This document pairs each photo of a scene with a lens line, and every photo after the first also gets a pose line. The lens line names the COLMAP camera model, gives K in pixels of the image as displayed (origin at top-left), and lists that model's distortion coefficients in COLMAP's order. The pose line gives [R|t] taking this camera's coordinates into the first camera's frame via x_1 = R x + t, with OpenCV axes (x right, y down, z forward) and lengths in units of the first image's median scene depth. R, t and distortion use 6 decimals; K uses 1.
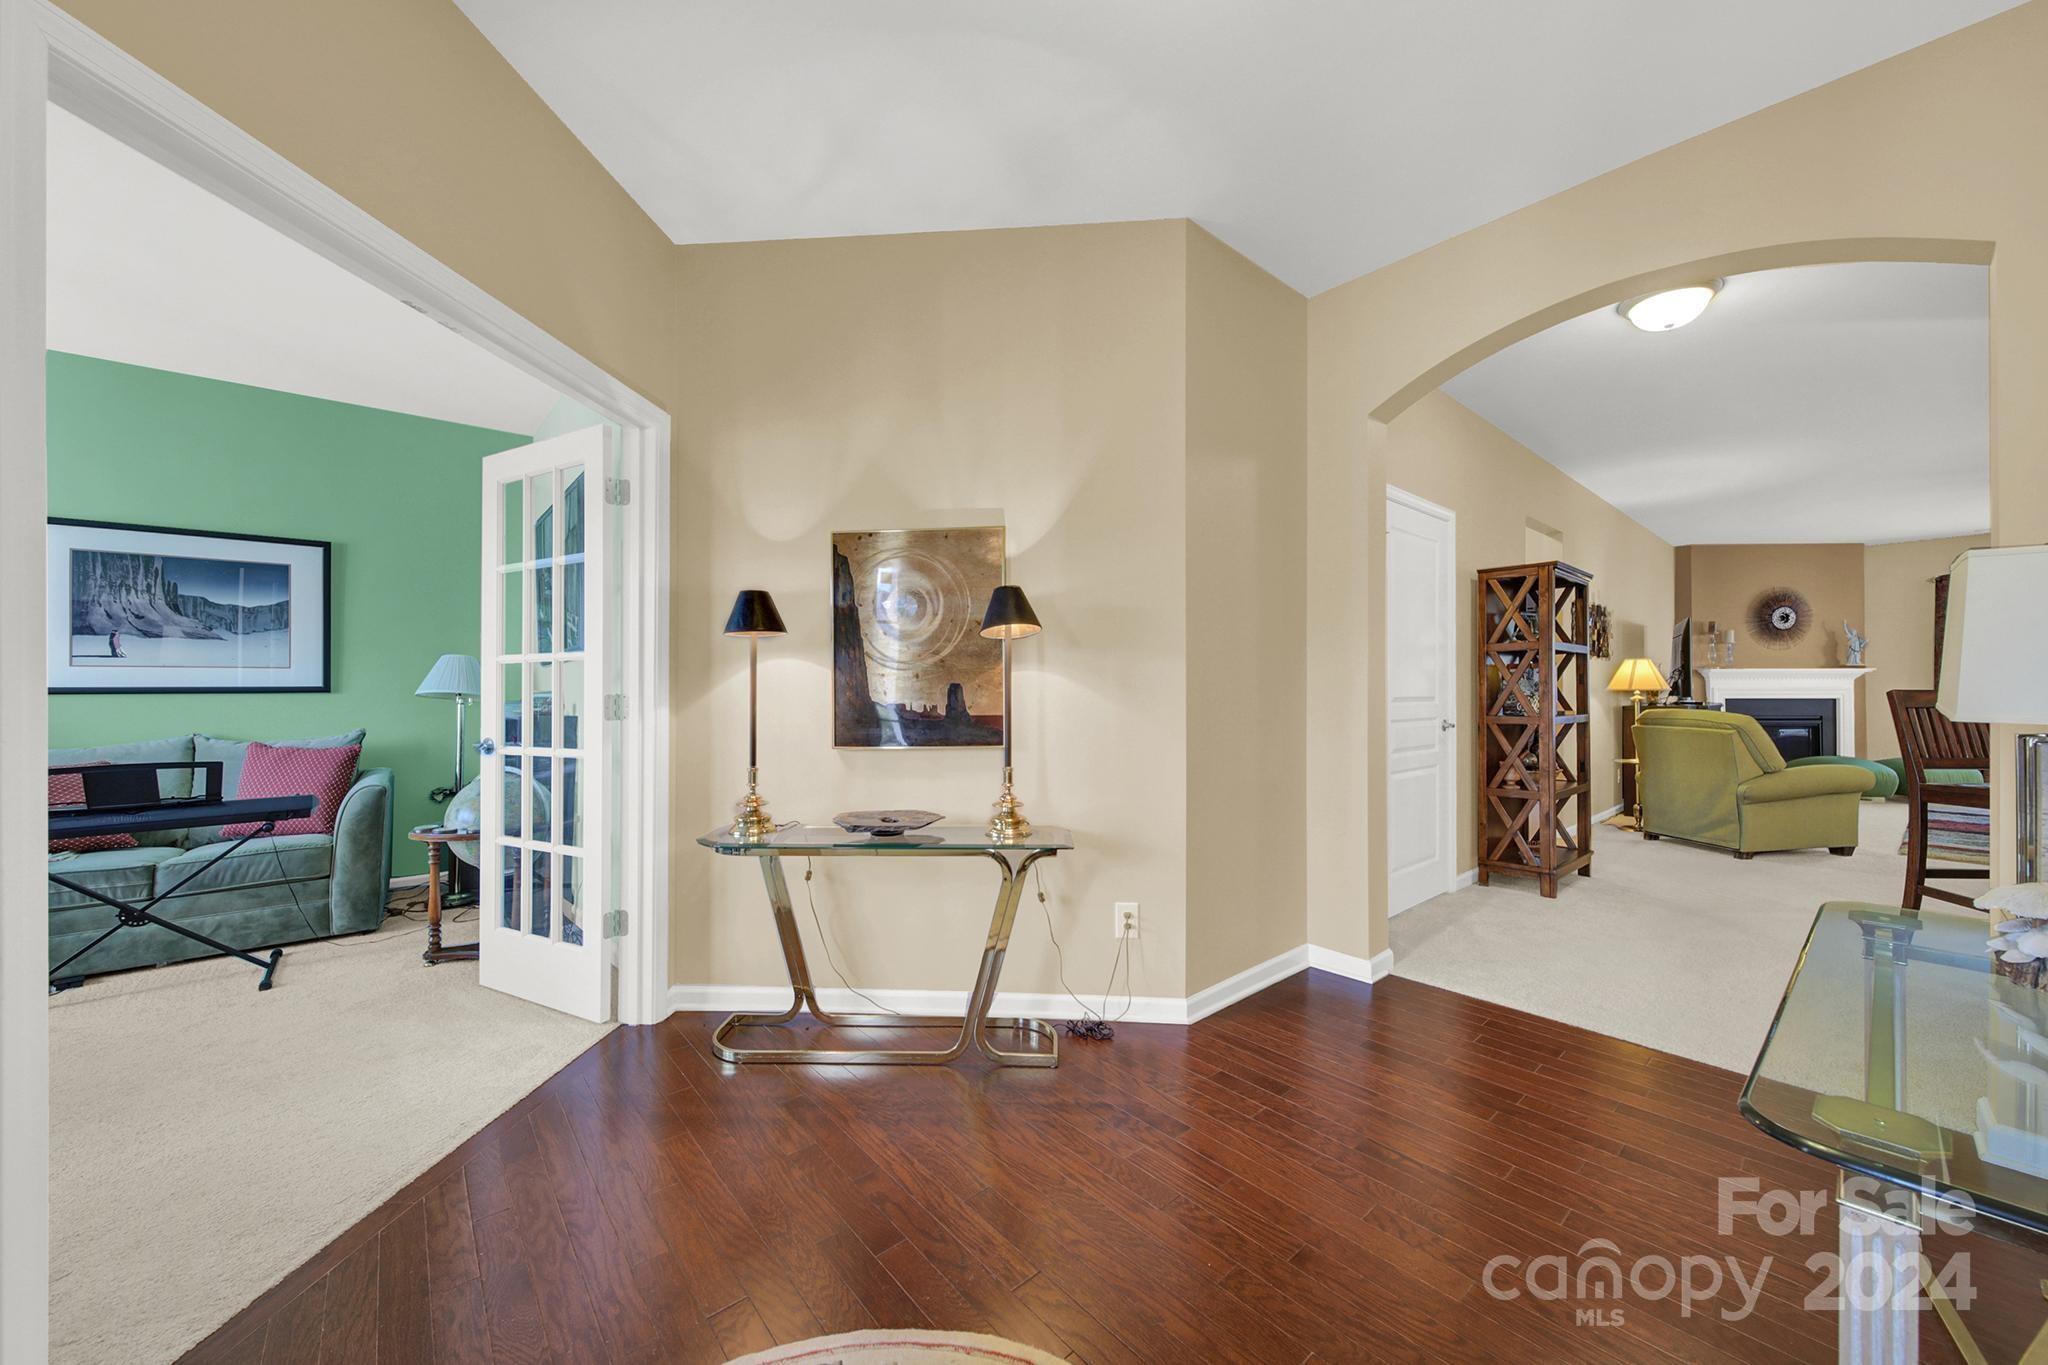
lens RADIAL K [[752.9, 0, 1028.5], [0, 752.9, 679.6], [0, 0, 1]] dist [0.000701, -0.000096]
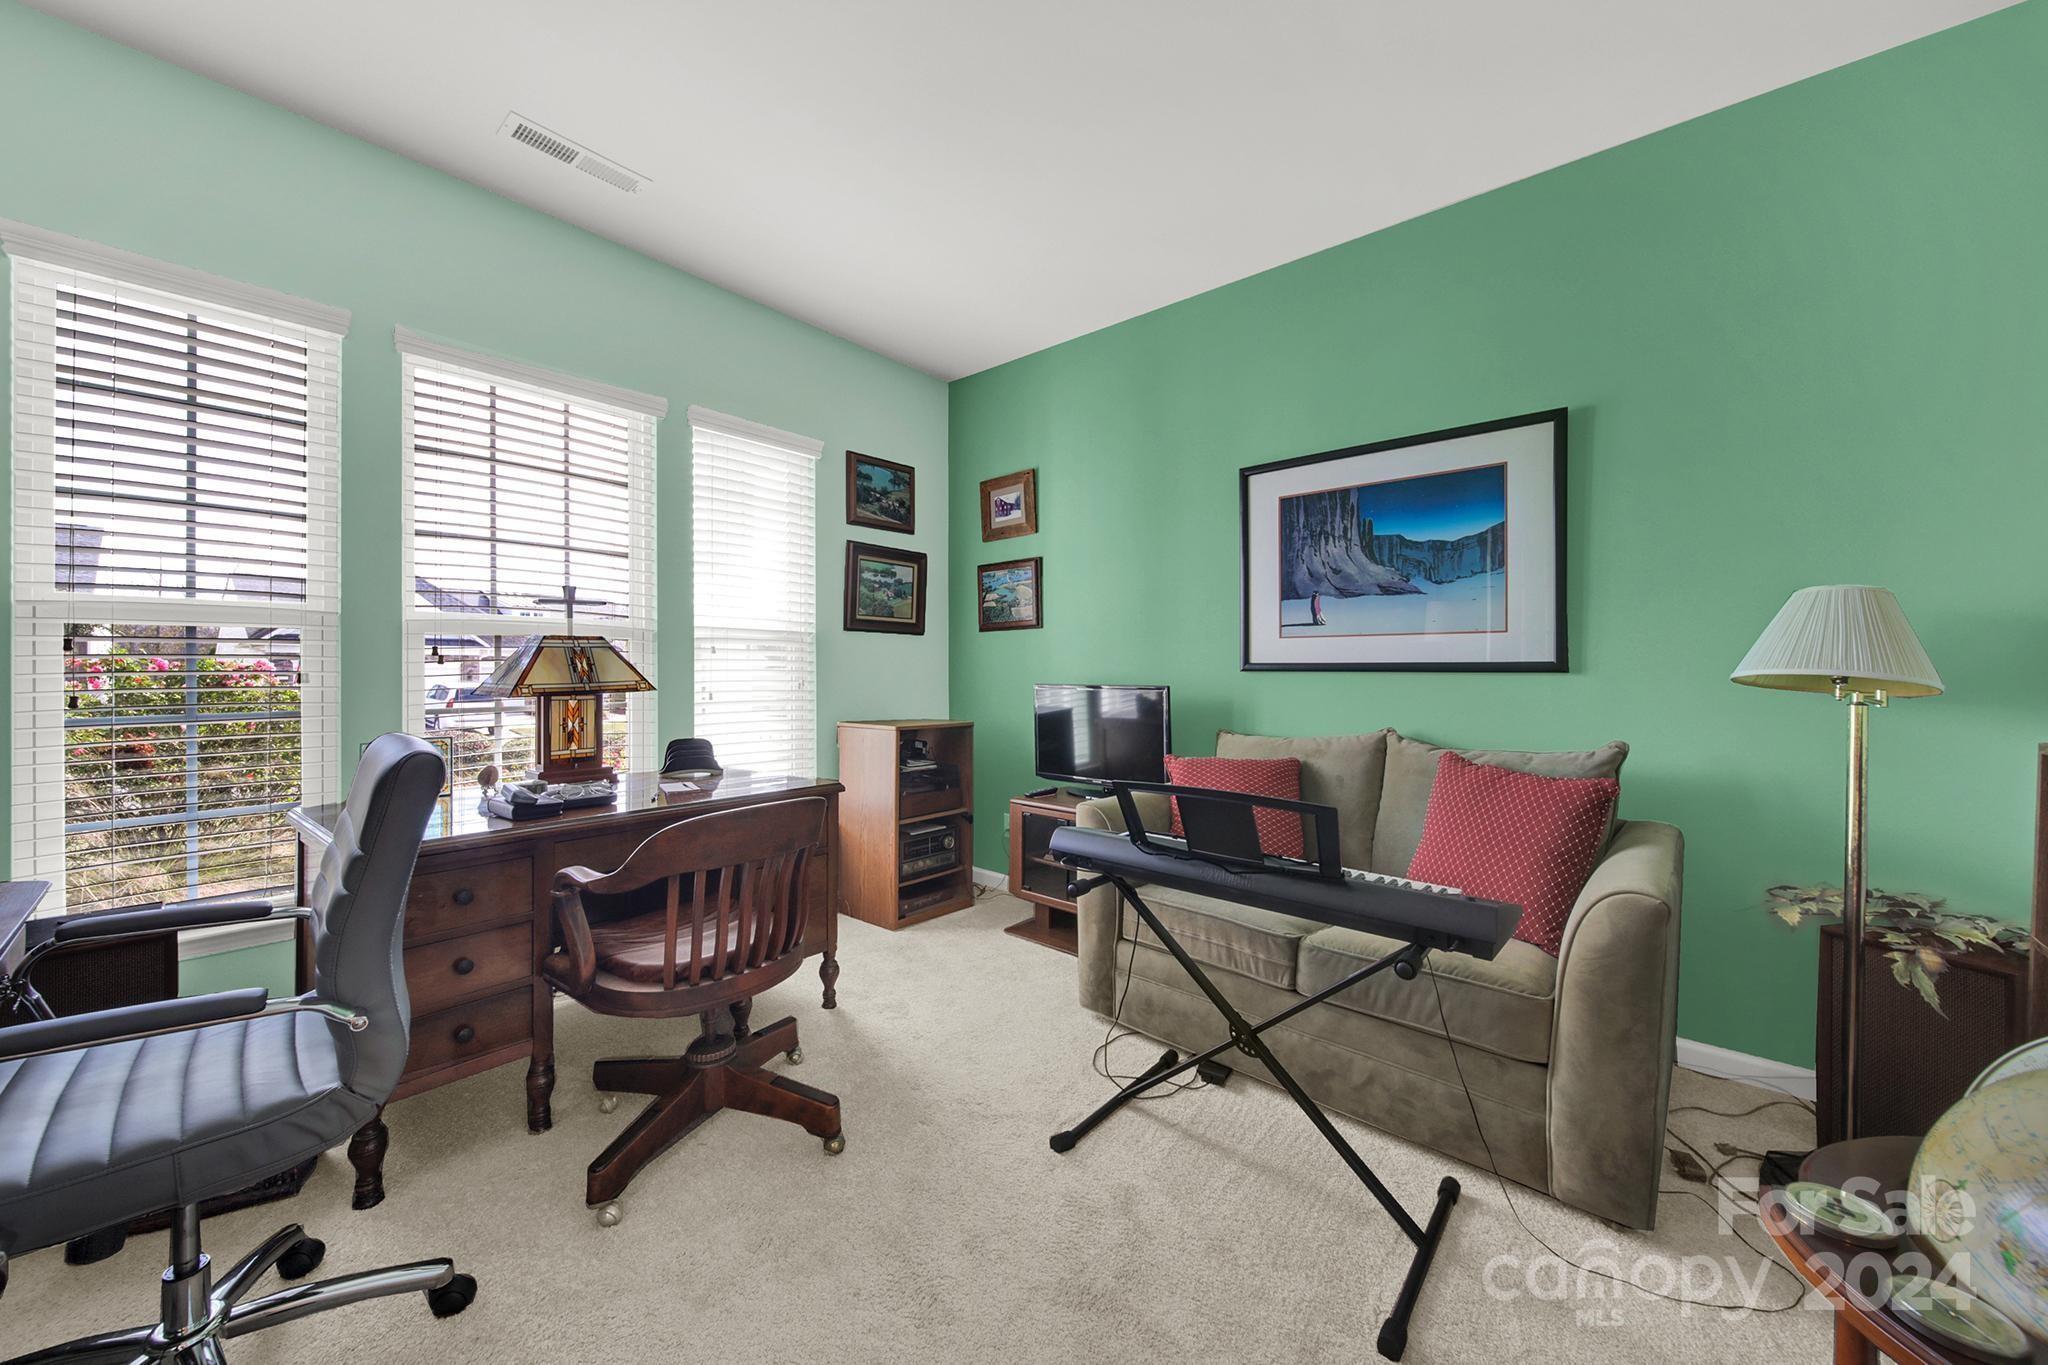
lens RADIAL K [[709.0, 0, 1026.0], [0, 709.0, 666.2], [0, 0, 1]] dist [0.001189, 0.000041]
pose [[0.127835, 0.001482, -0.991794, -0.500971], [0.009442, 0.999952, 0.002711, 0.008207], [0.991750, -0.009711, 0.127815, 0.588815]]
